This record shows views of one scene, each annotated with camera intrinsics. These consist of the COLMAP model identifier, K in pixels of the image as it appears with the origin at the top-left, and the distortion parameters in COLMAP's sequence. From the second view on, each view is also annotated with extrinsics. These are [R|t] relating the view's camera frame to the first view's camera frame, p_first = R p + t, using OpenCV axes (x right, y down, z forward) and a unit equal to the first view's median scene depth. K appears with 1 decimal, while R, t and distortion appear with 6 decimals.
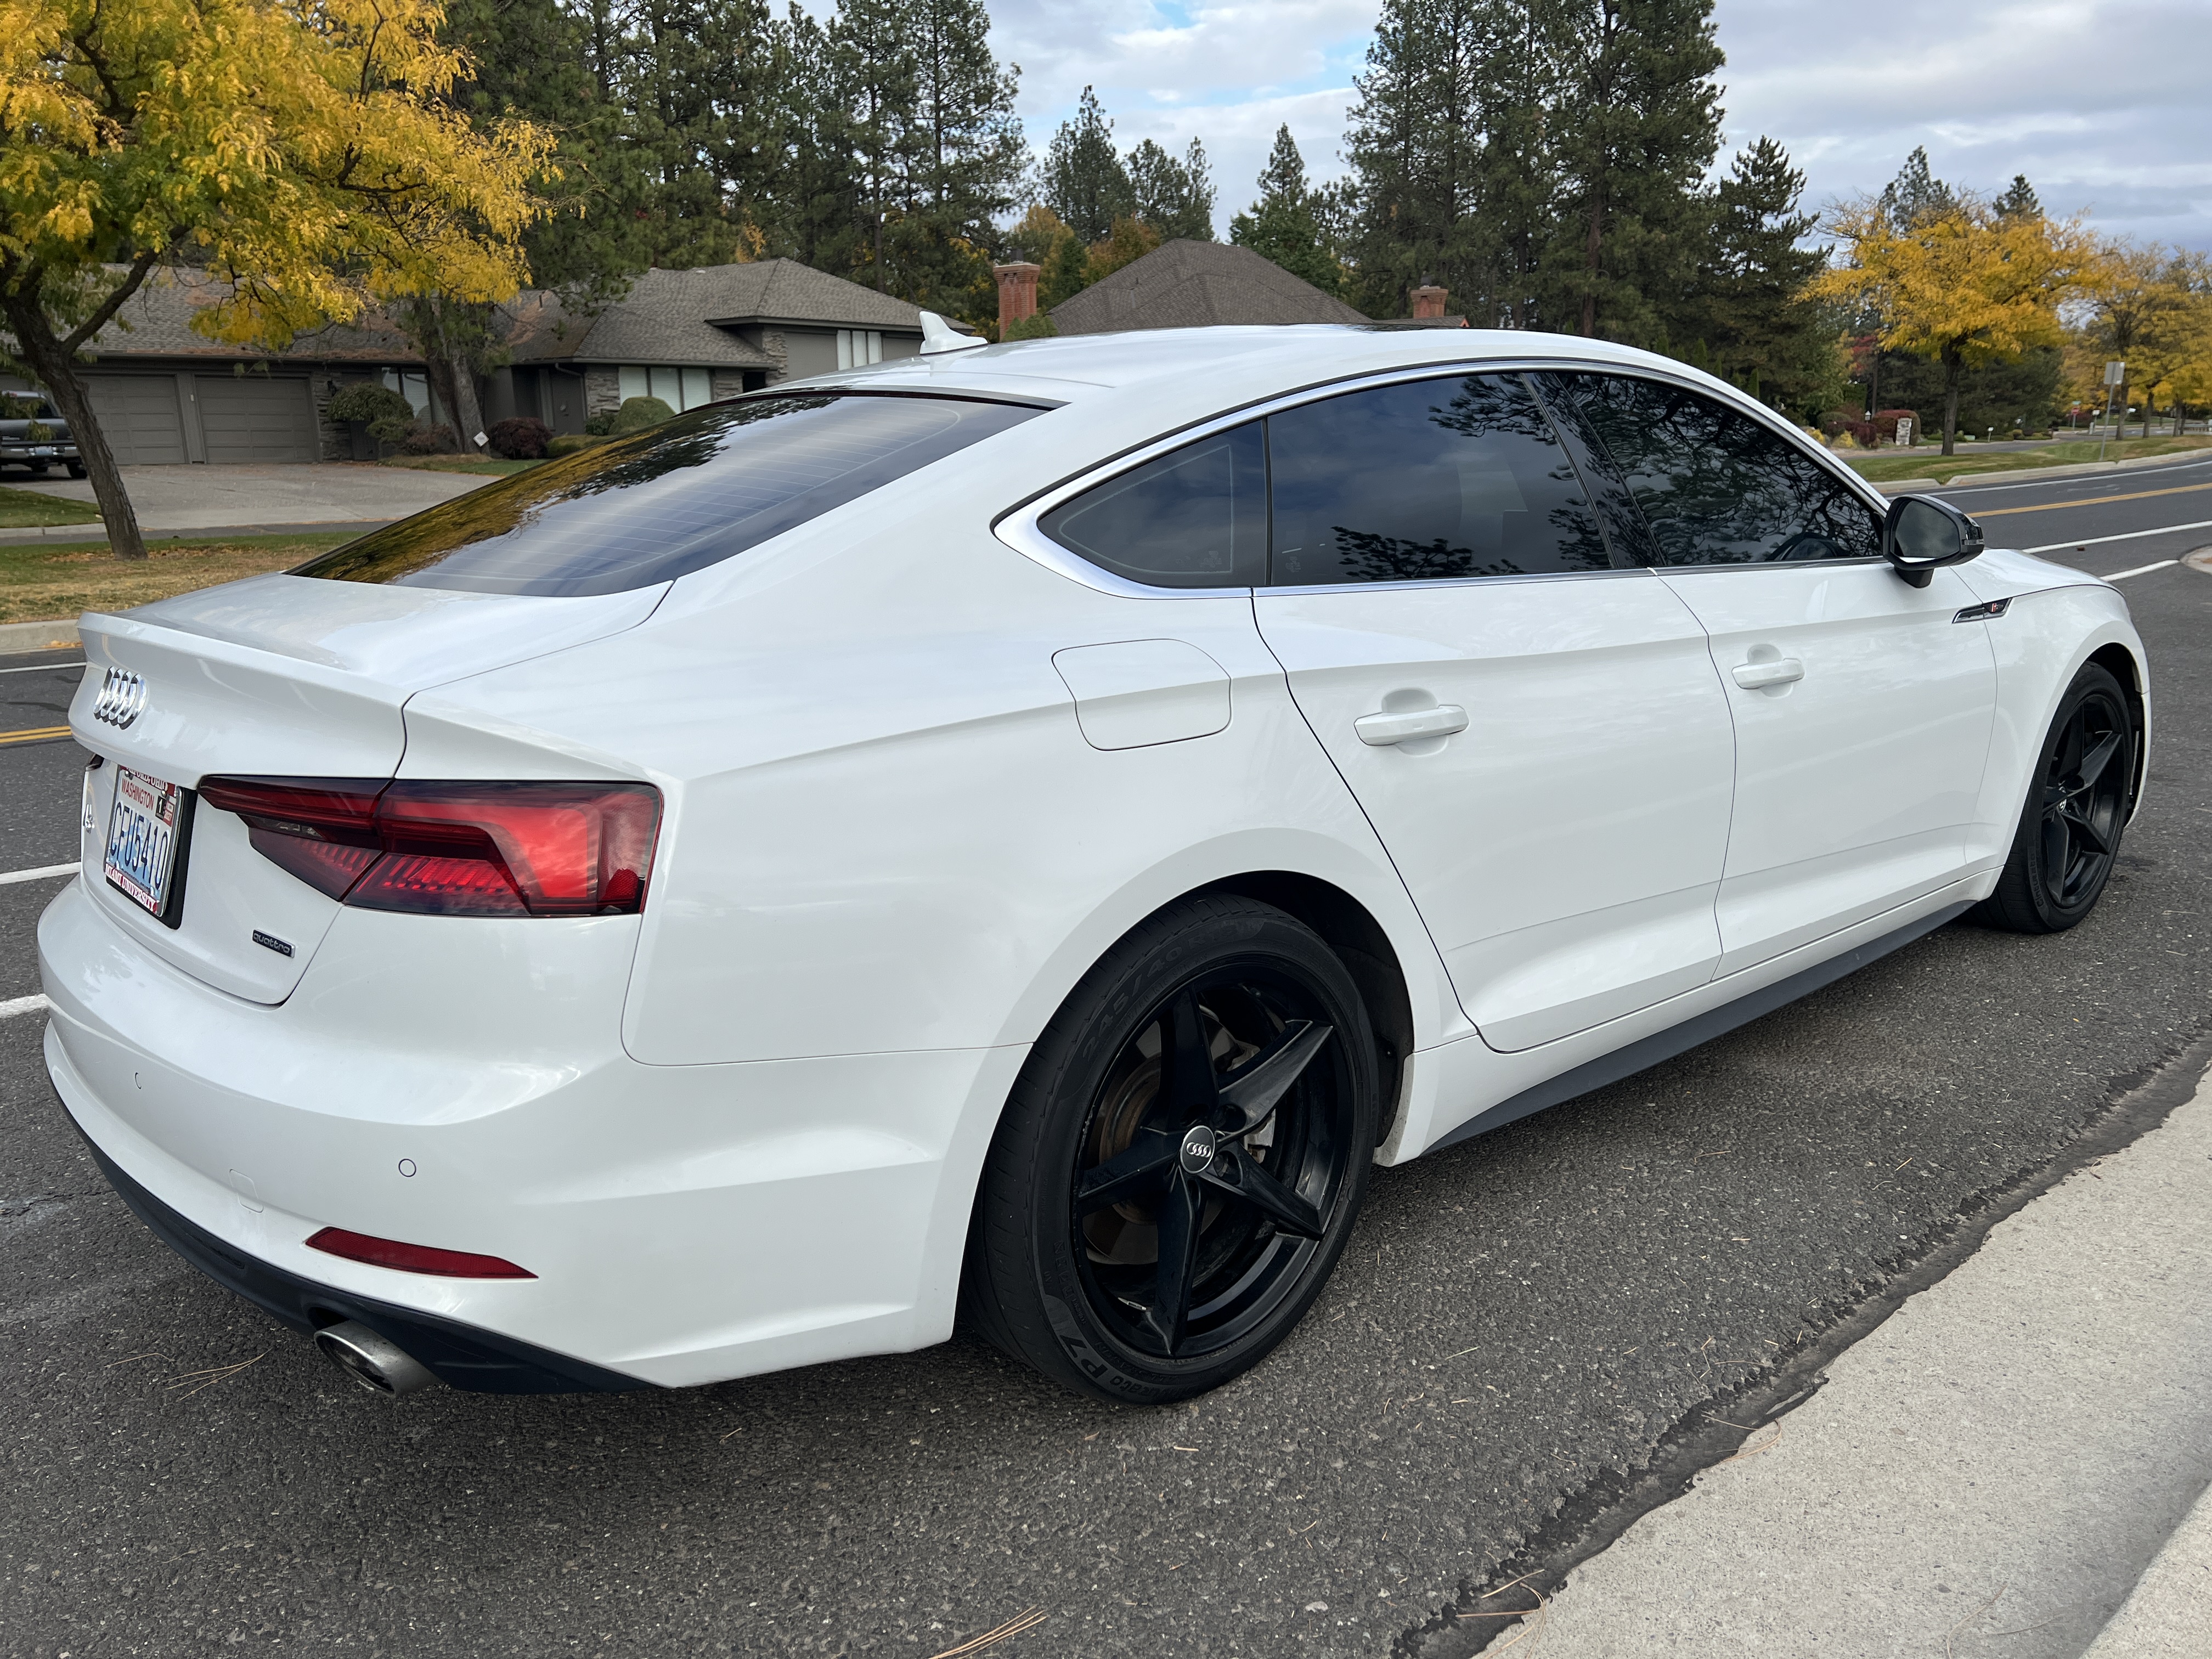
lens RADIAL K [[1700.3, 0, 1106.0], [0, 1700.3, 829.5], [0, 0, 1]] dist [0.029980, -0.012677]
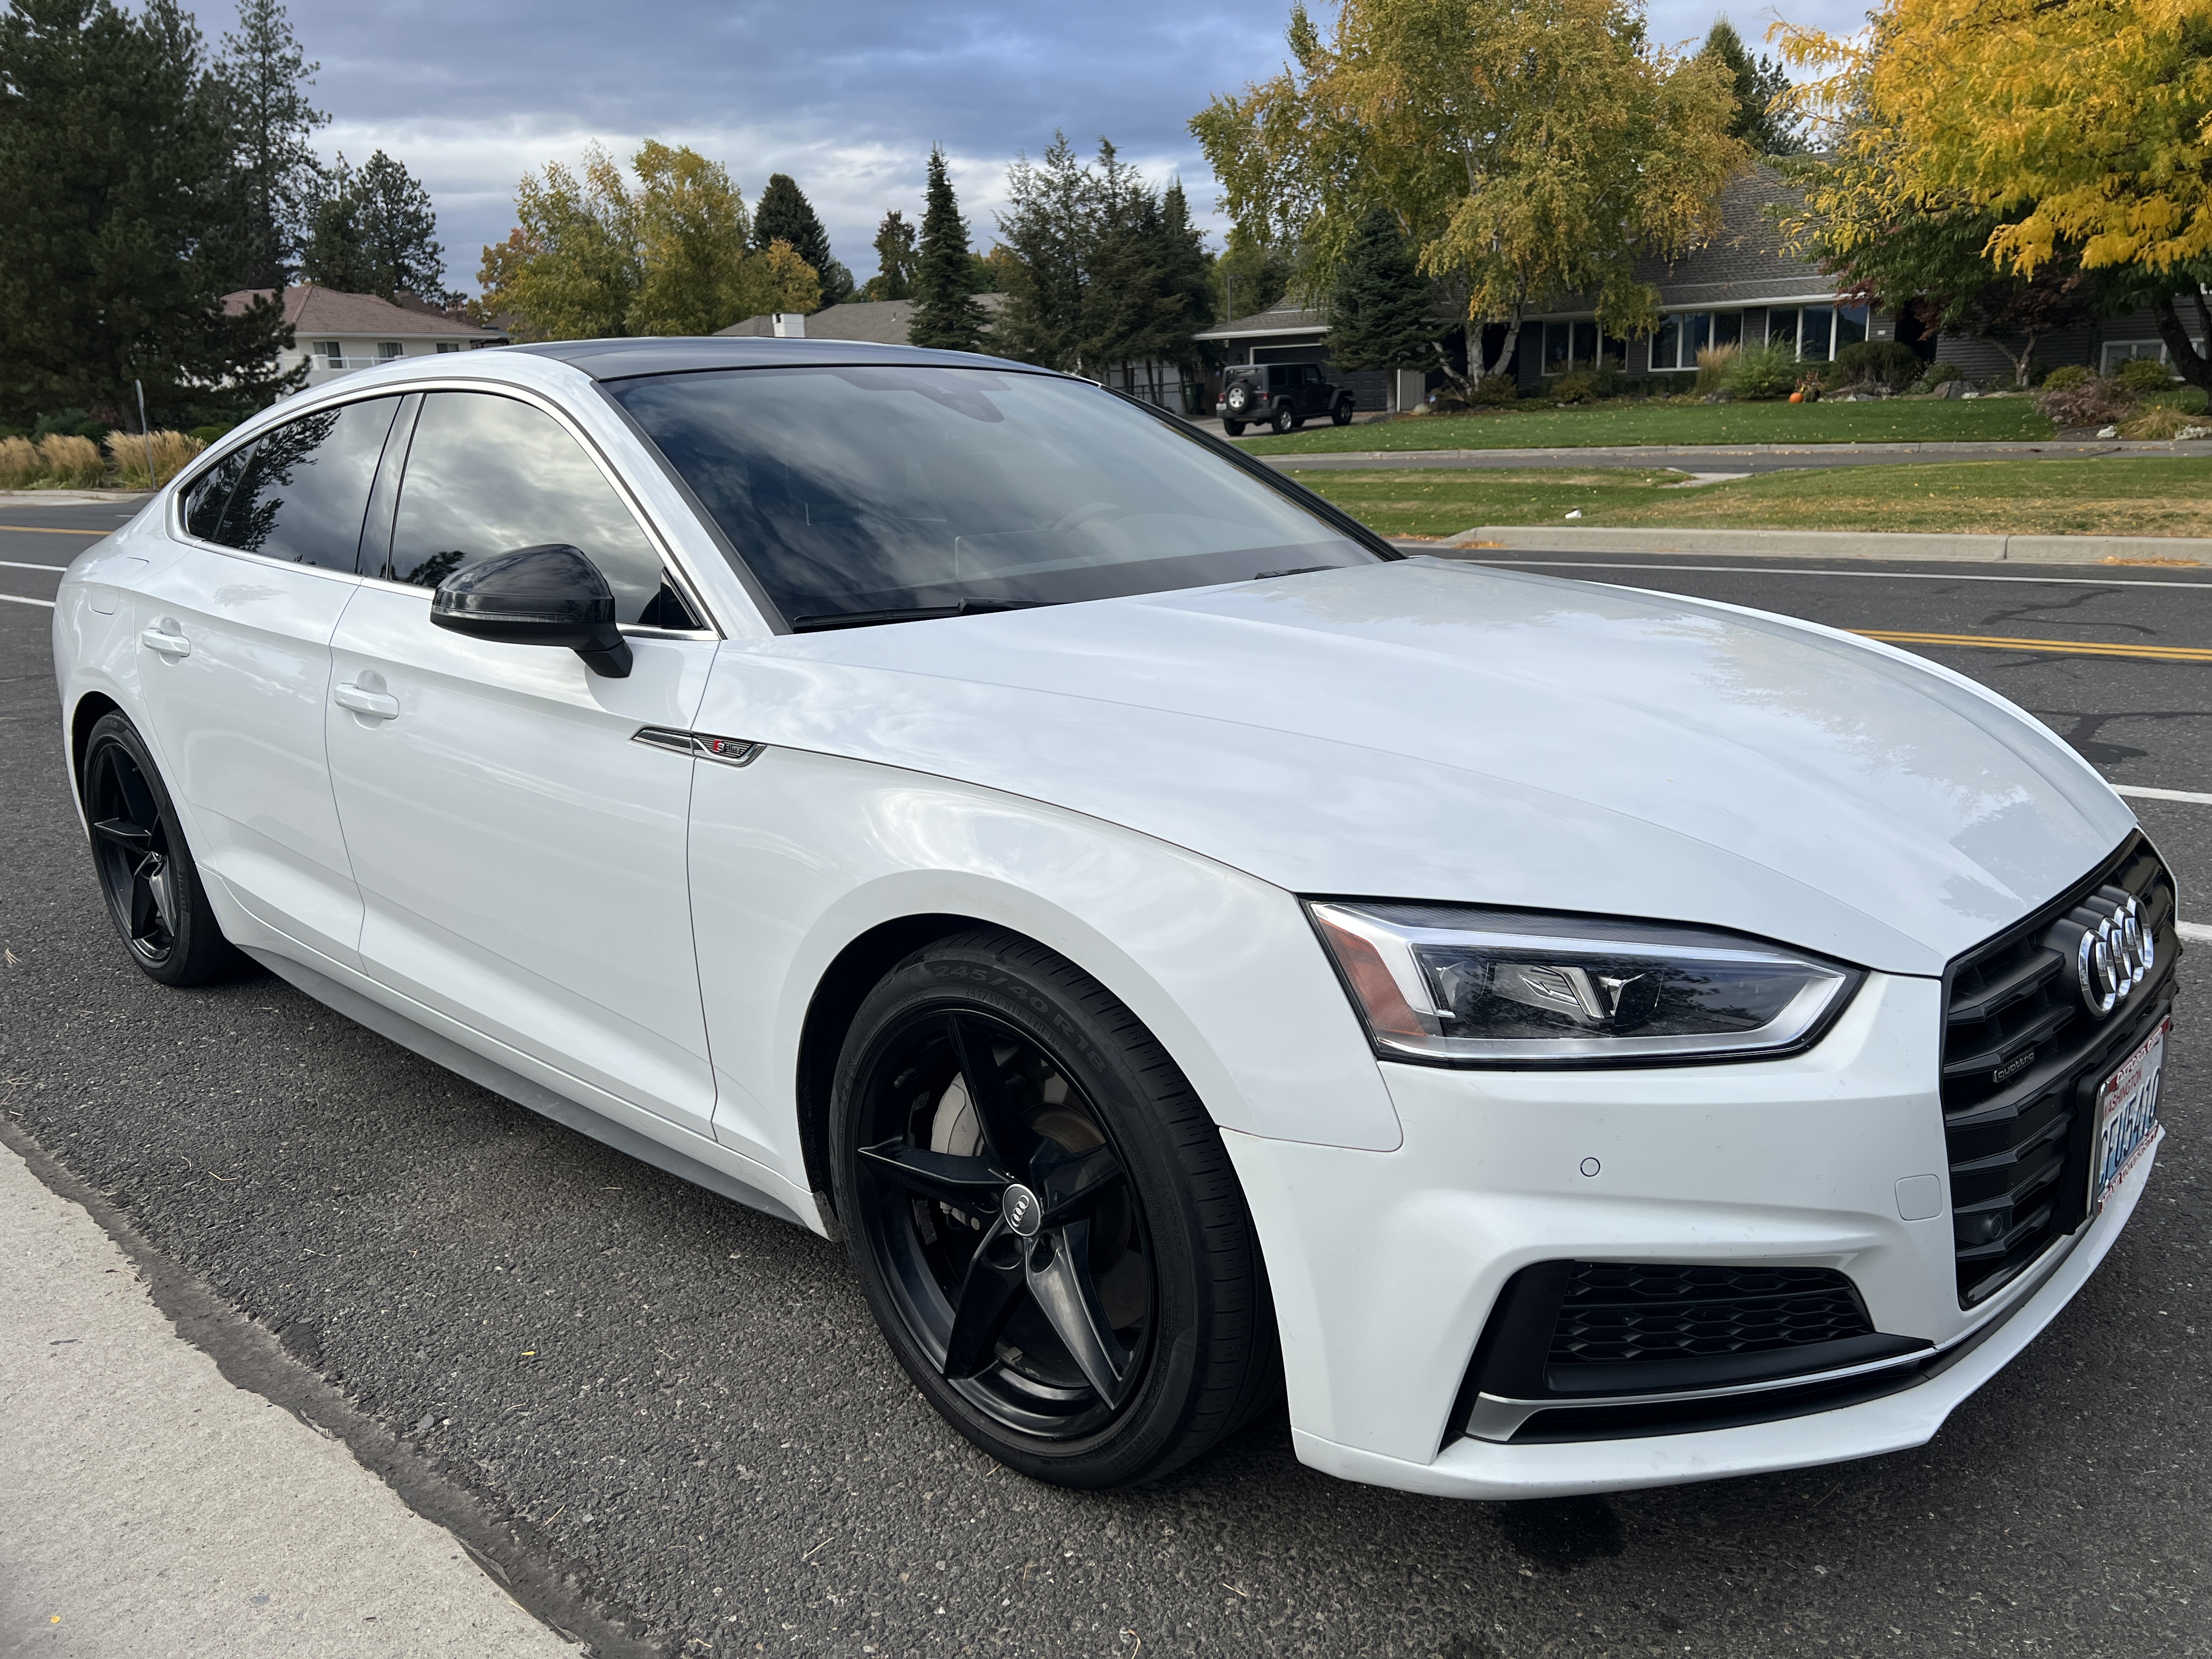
lens RADIAL K [[1700.3, 0, 1106.0], [0, 1700.3, 829.5], [0, 0, 1]] dist [0.029980, -0.012677]
pose [[0.068041, 0.255405, -0.964437, 0.142104], [-0.187246, 0.952769, 0.239104, -0.034575], [0.979954, 0.164318, 0.112651, 0.134999]]
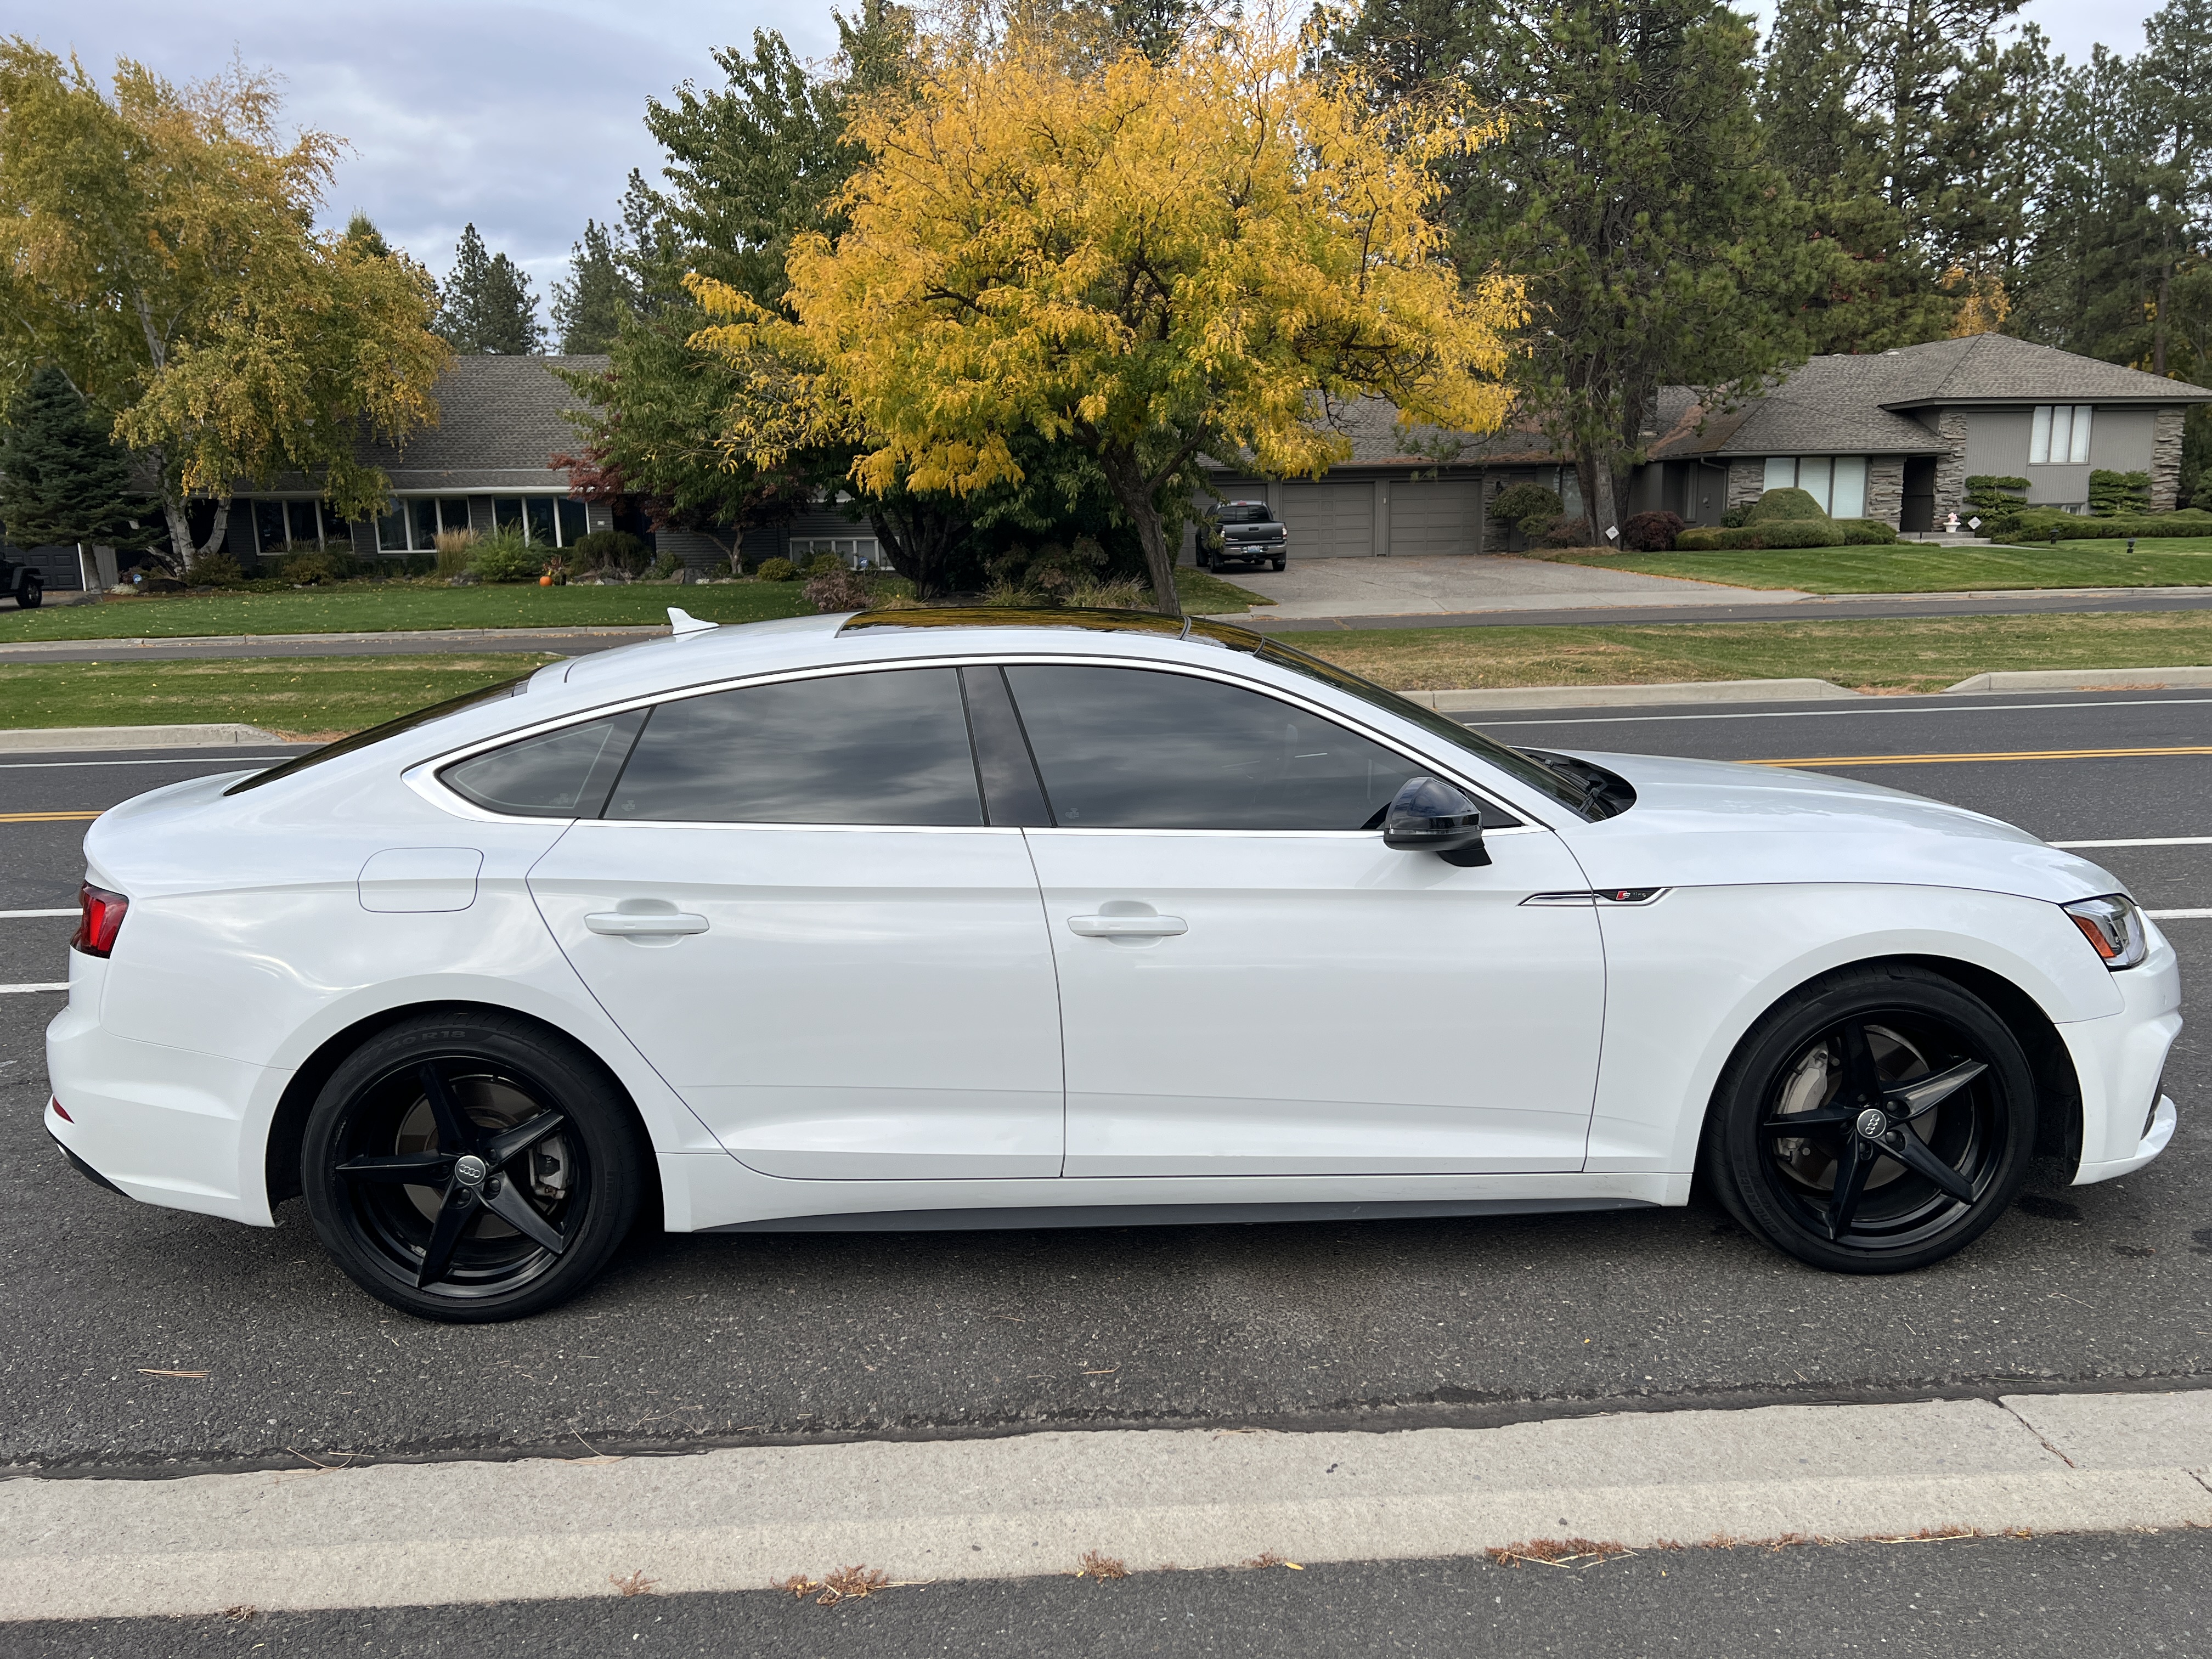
lens RADIAL K [[1710.4, 0, 1131.7], [0, 1710.4, 830.4], [0, 0, 1]] dist [0.028956, -0.035966]
pose [[0.754022, 0.111549, -0.647308, 0.115841], [-0.136158, 0.990613, 0.012105, -0.017418], [0.642582, 0.079009, 0.762133, 0.011740]]
